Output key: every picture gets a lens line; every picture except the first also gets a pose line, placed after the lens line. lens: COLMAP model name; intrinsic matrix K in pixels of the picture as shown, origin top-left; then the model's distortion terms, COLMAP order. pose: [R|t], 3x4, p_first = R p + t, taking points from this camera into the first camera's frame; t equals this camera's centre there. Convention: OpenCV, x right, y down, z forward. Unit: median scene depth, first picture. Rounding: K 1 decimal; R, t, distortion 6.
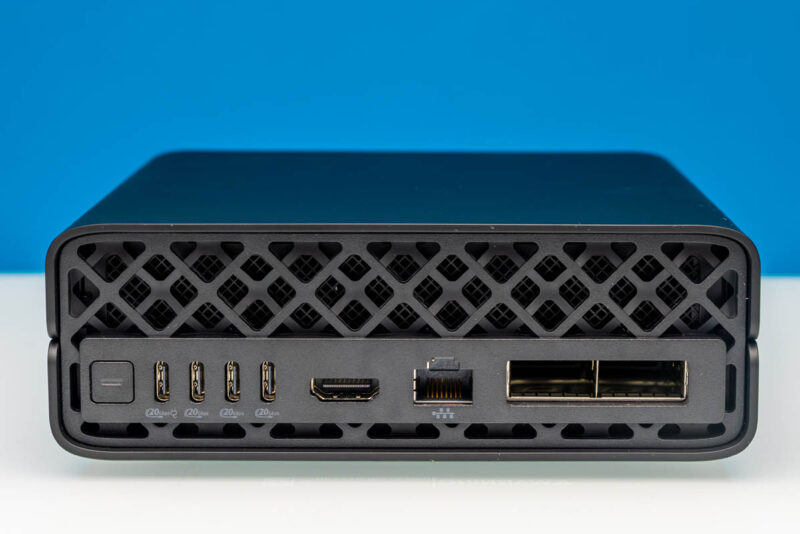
lens RADIAL K [[1980.3, 0, 402.3], [0, 1980.3, 328.1], [0, 0, 1]] dist [-0.006273, 0.021324]
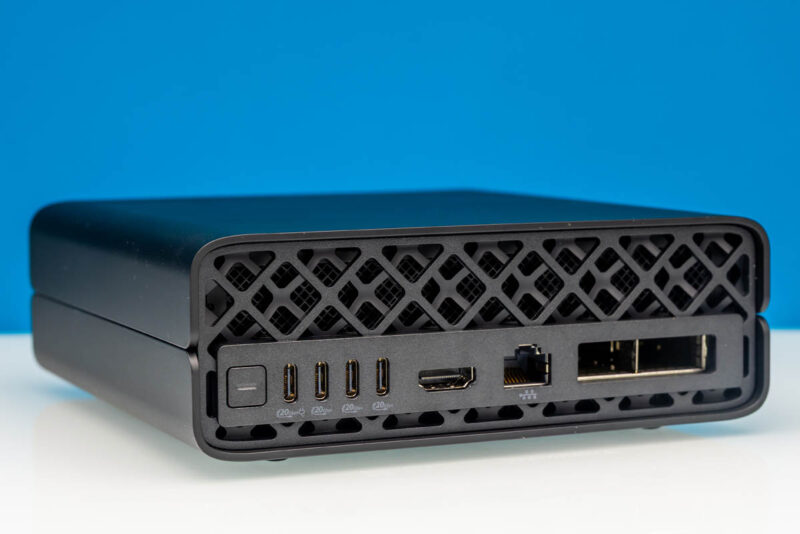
lens RADIAL K [[1980.3, 0, 402.3], [0, 1980.3, 328.1], [0, 0, 1]] dist [-0.006273, 0.021324]
pose [[0.916943, -0.056225, 0.395038, -0.478900], [0.060580, 0.998162, 0.001450, 0.000012], [-0.394393, 0.022602, 0.918664, 0.009765]]
